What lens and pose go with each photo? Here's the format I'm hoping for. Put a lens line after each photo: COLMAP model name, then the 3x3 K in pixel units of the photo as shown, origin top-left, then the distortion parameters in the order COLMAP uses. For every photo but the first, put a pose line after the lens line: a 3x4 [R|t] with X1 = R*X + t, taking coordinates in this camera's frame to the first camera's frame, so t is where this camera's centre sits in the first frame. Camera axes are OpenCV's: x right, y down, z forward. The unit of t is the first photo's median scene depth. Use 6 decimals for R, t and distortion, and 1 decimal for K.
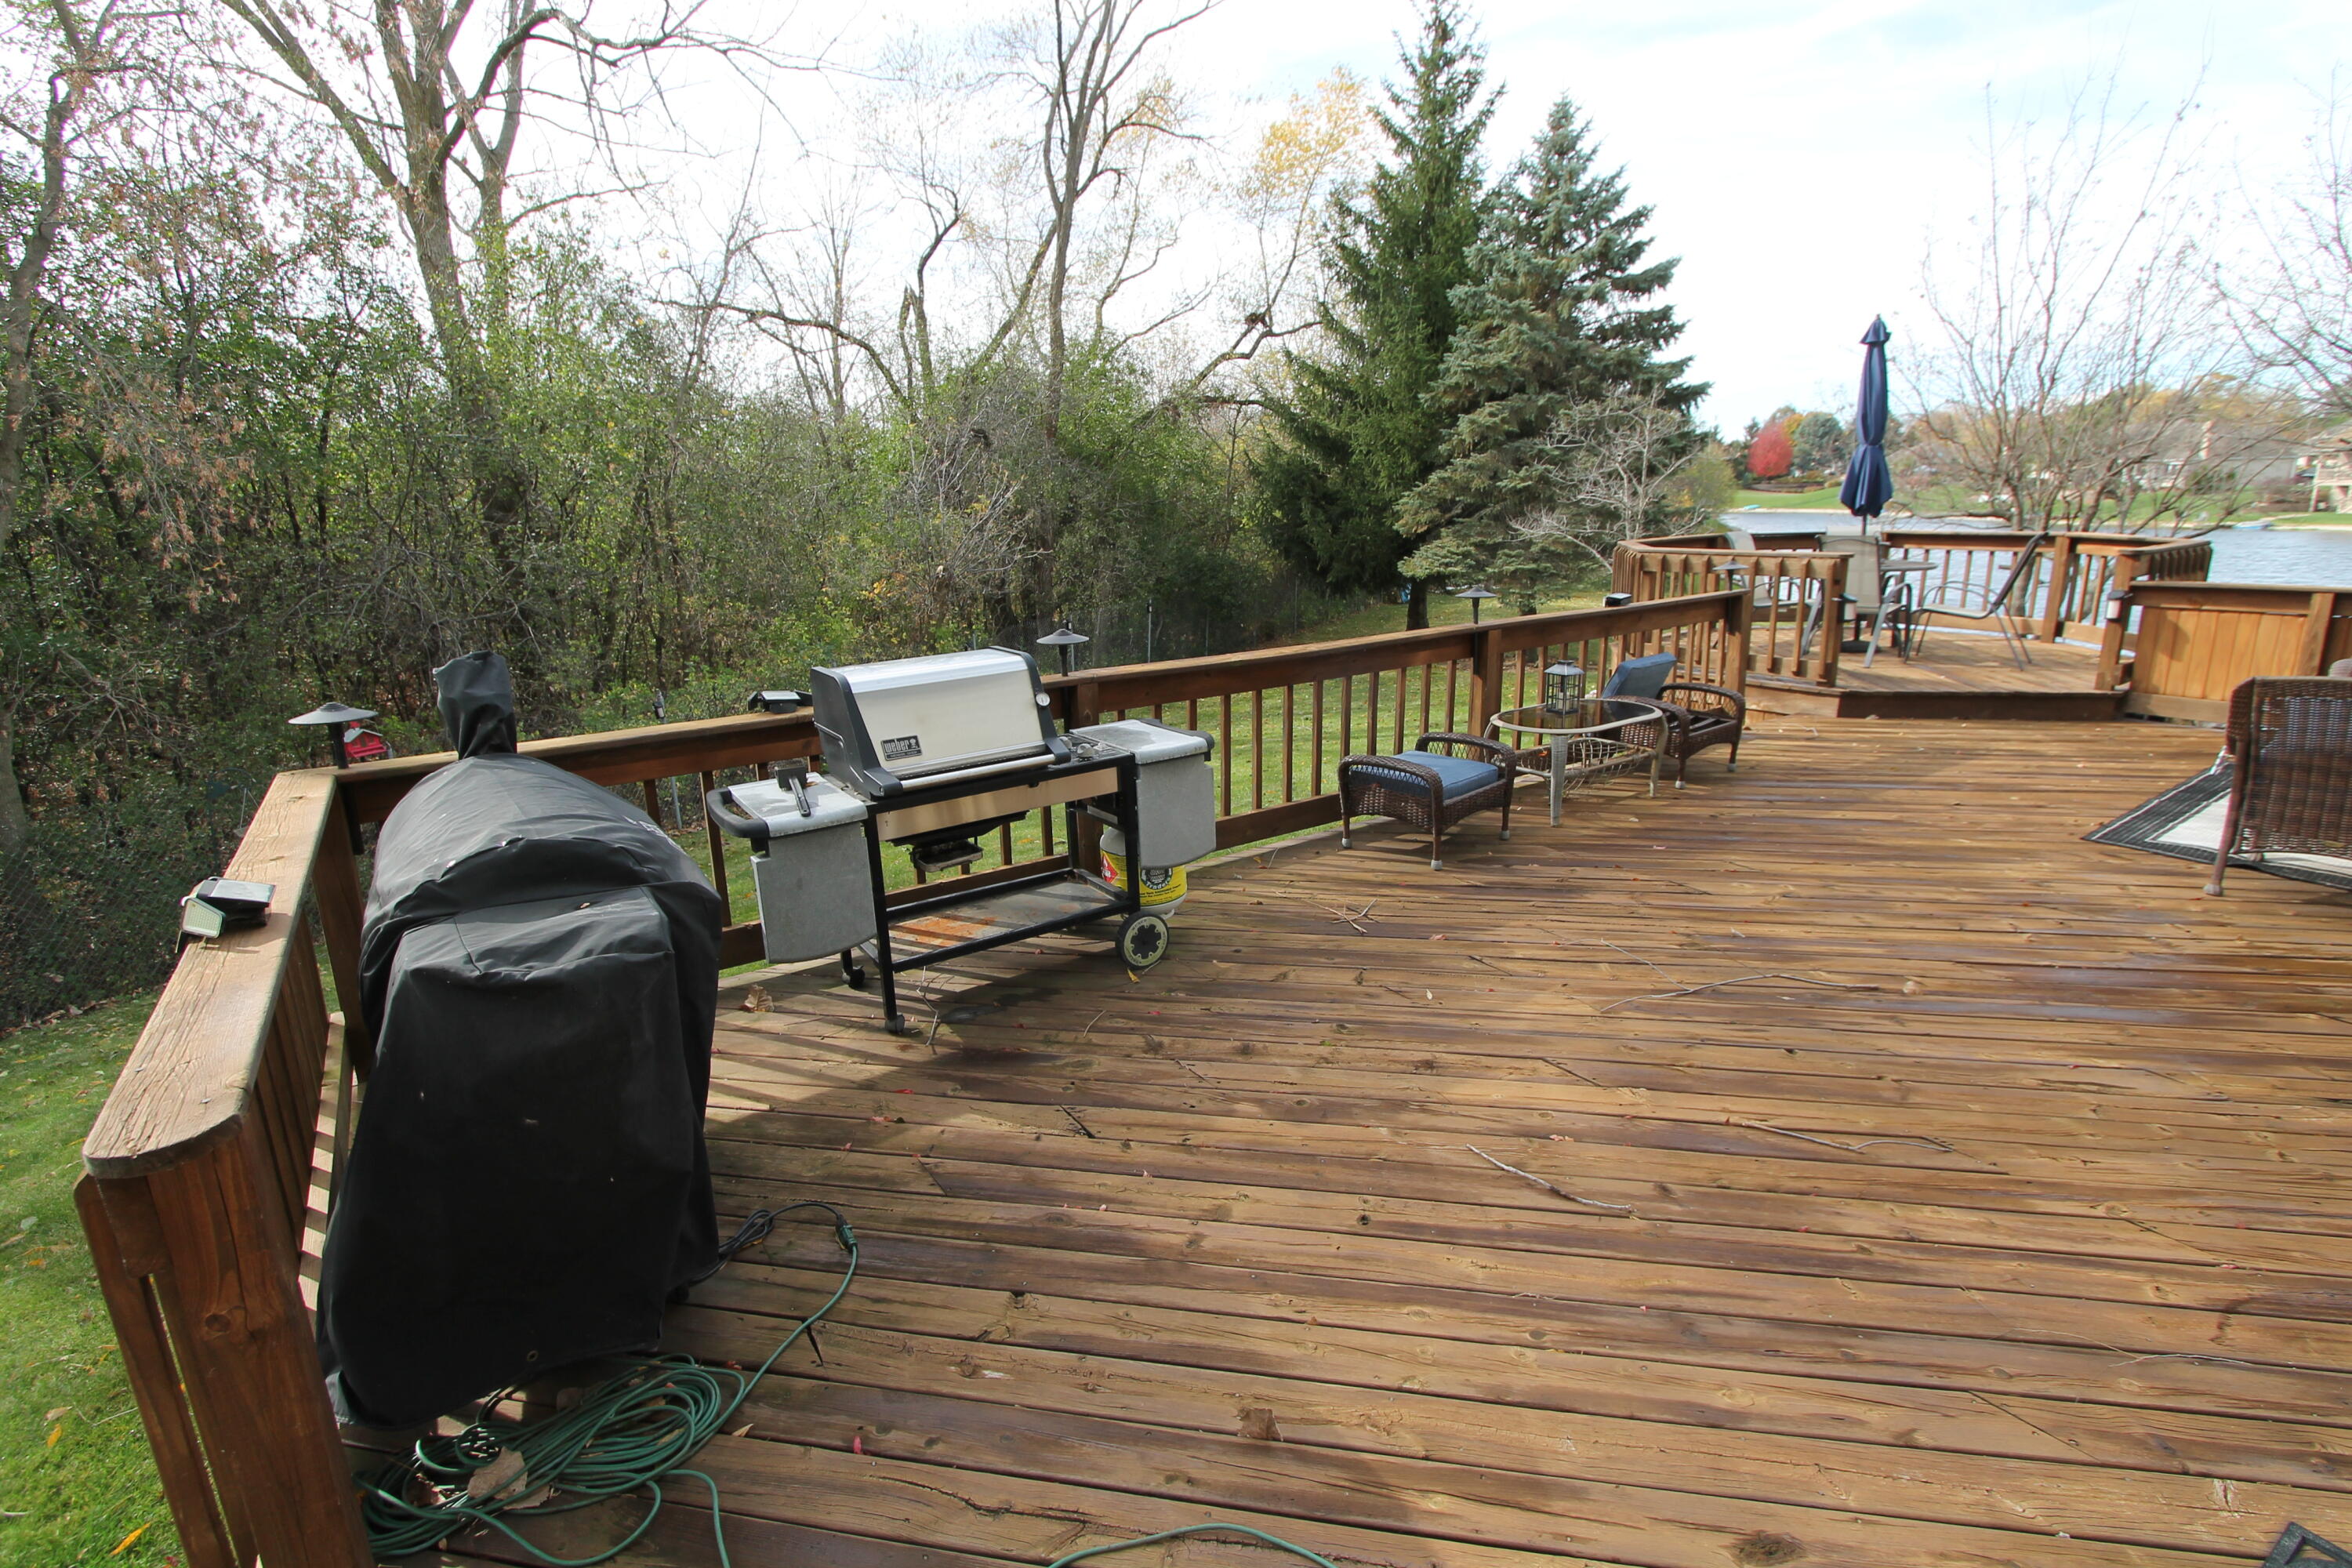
lens RADIAL K [[1100.7, 0, 1171.8], [0, 1100.7, 765.2], [0, 0, 1]] dist [-0.019487, 0.002624]
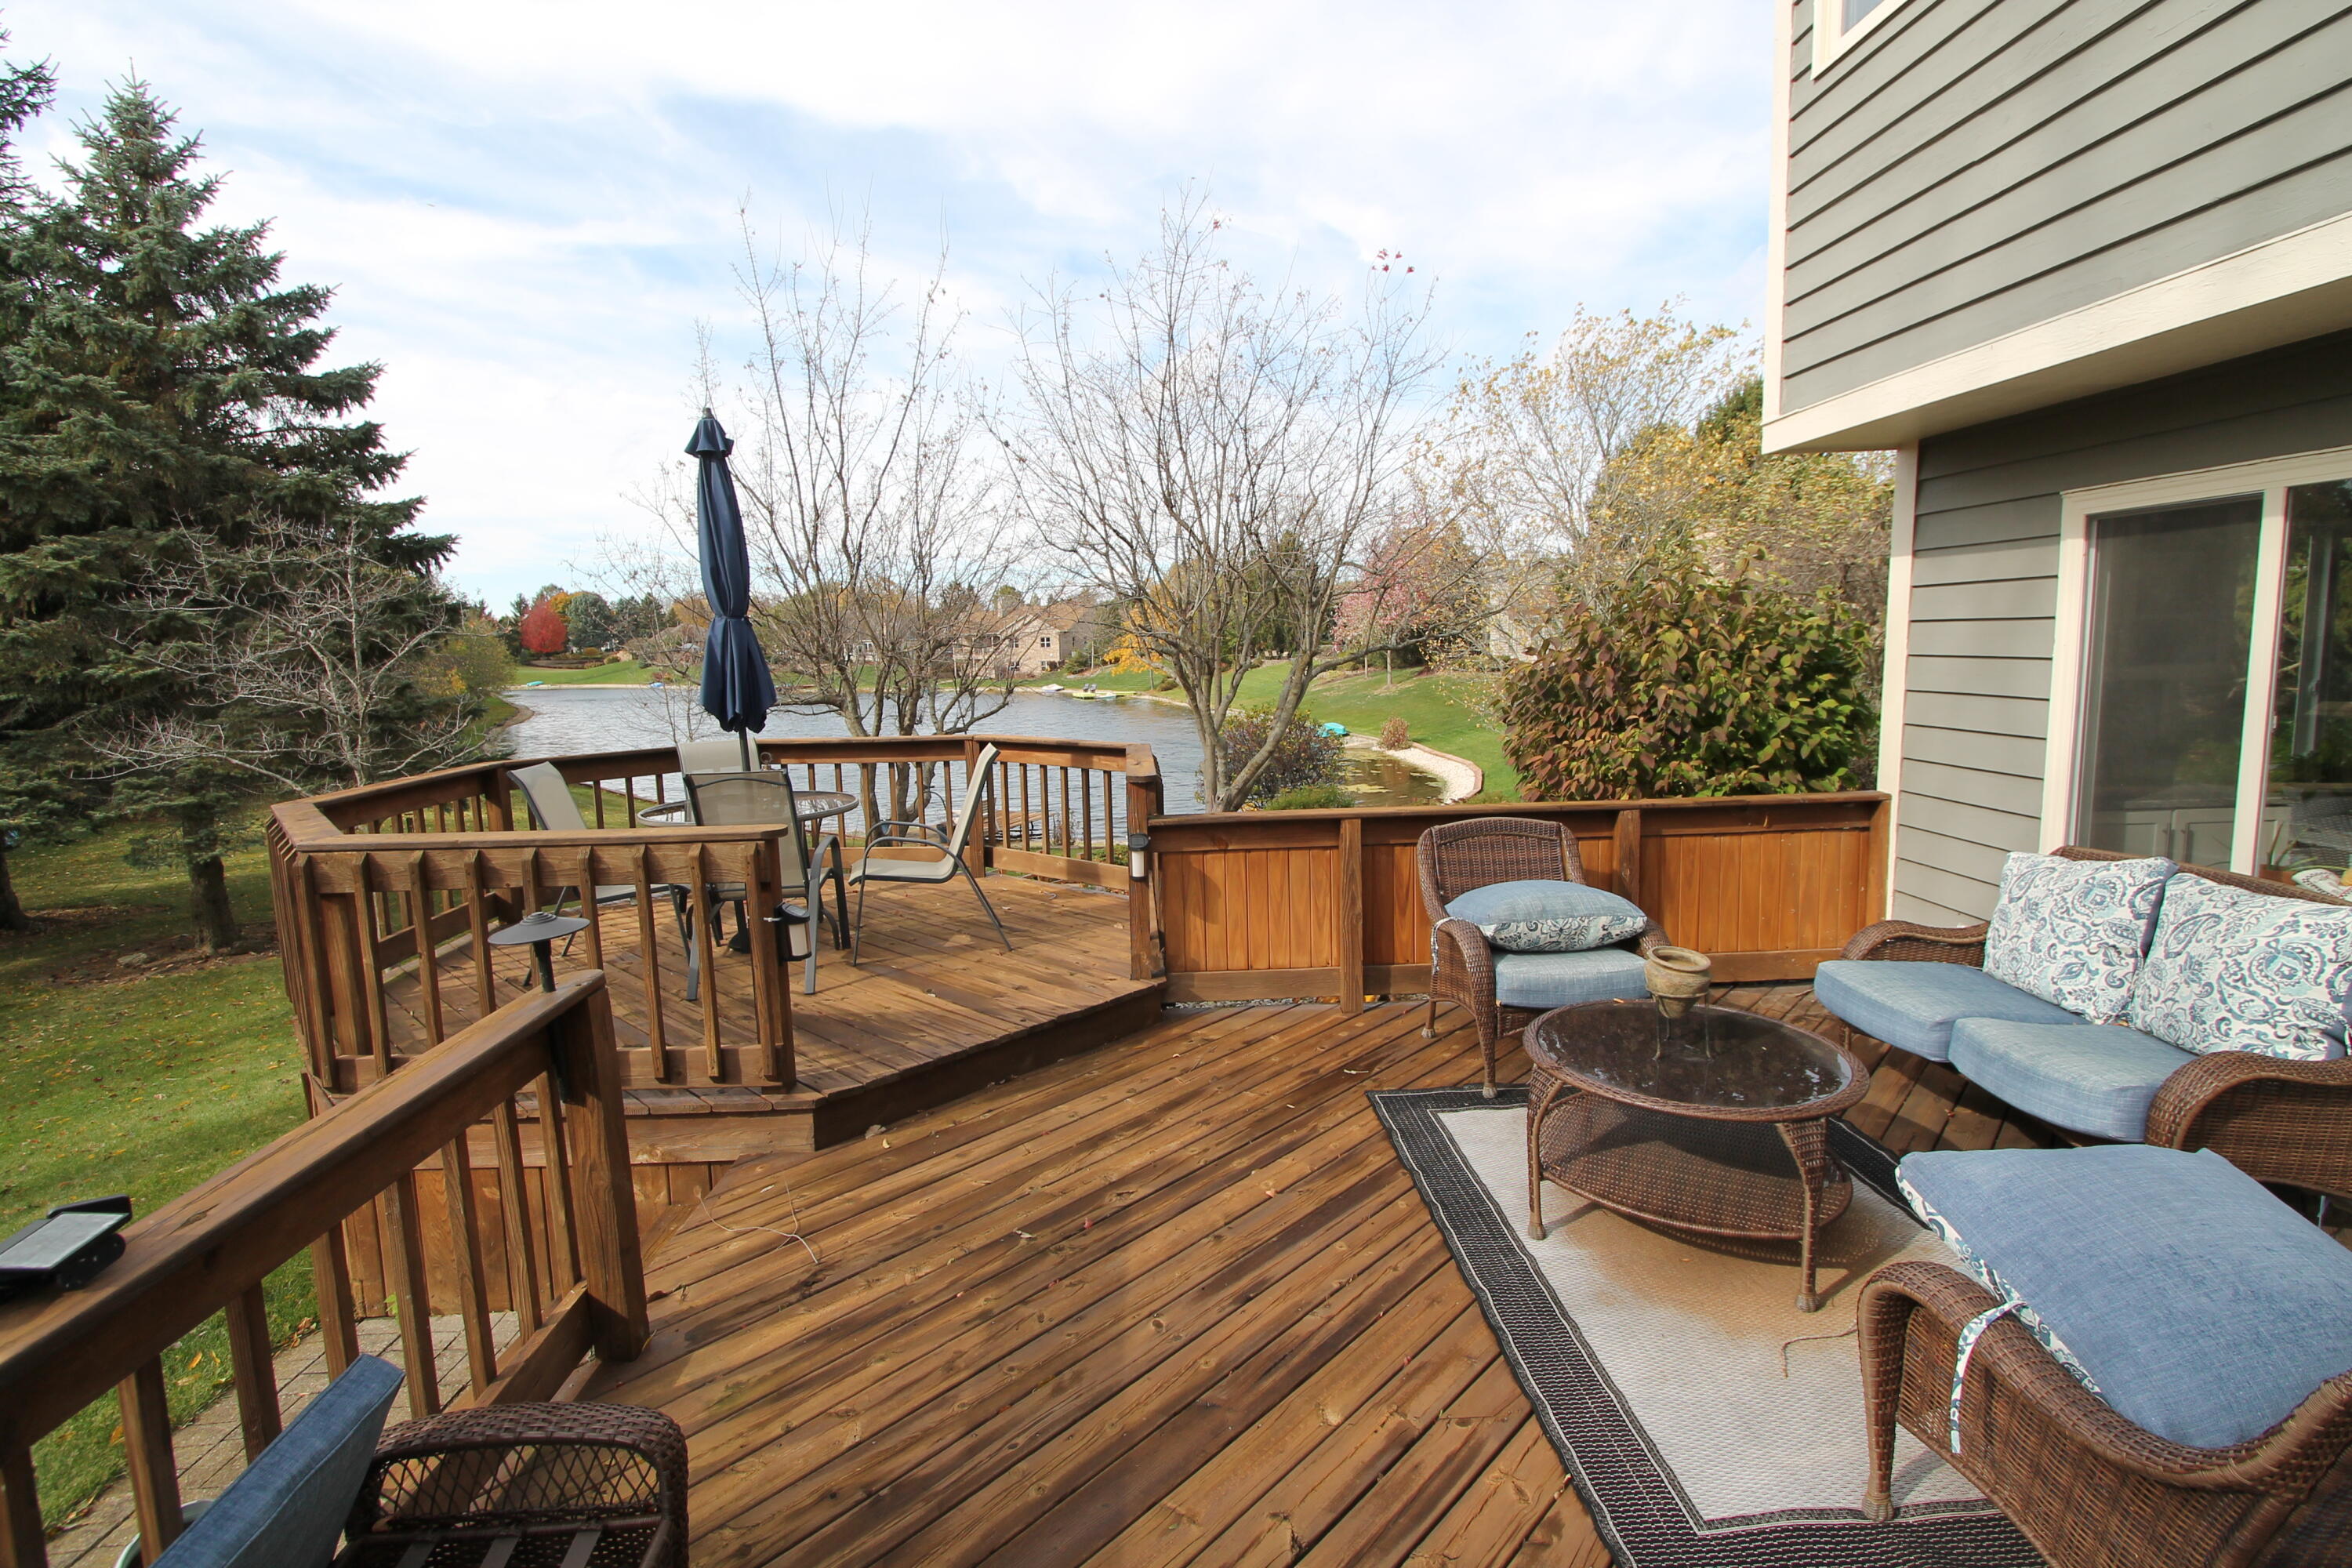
lens RADIAL K [[1100.7, 0, 1186.2], [0, 1100.7, 769.0], [0, 0, 1]] dist [-0.019487, 0.002624]
pose [[0.529356, -0.082352, 0.844393, 0.145199], [0.209380, 0.977173, -0.035961, -0.078722], [-0.822157, 0.195836, 0.534515, 0.278677]]
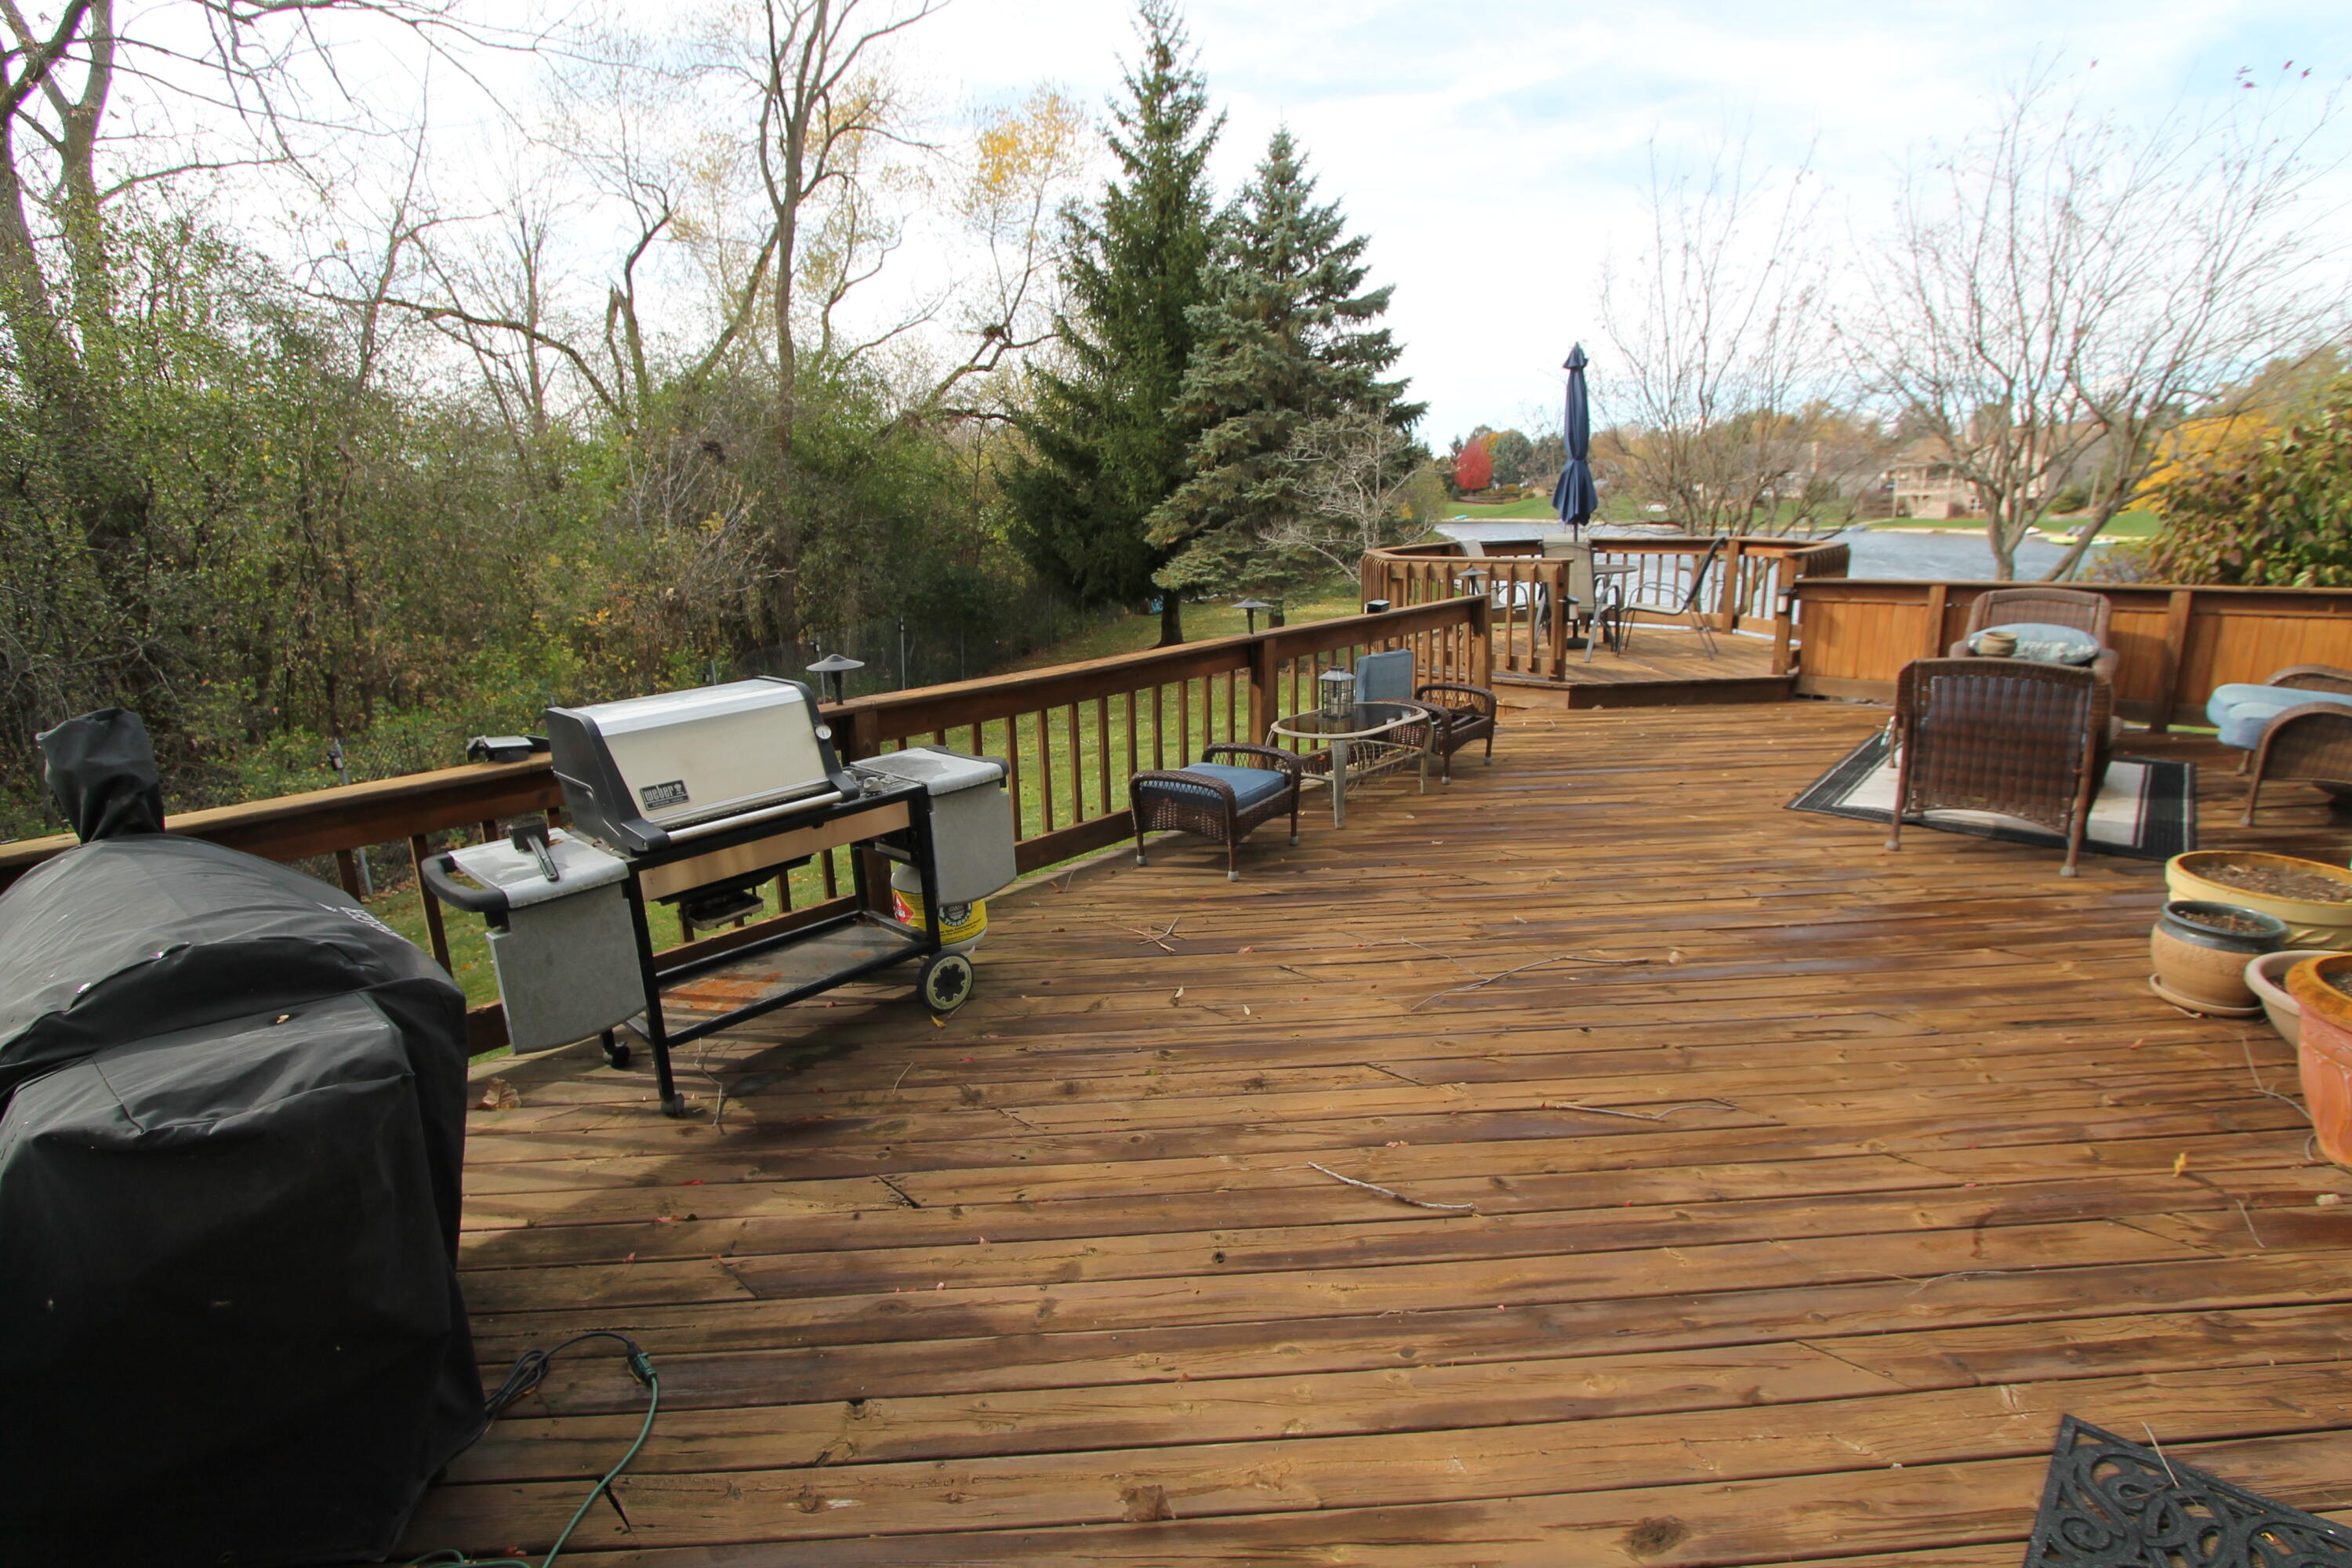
lens RADIAL K [[1100.7, 0, 1175.7], [0, 1100.7, 764.8], [0, 0, 1]] dist [-0.019487, 0.002624]
pose [[0.973793, -0.055747, 0.220499, -0.008243], [0.058455, 0.998273, -0.005767, -0.002386], [-0.219797, 0.018505, 0.975370, 0.009698]]
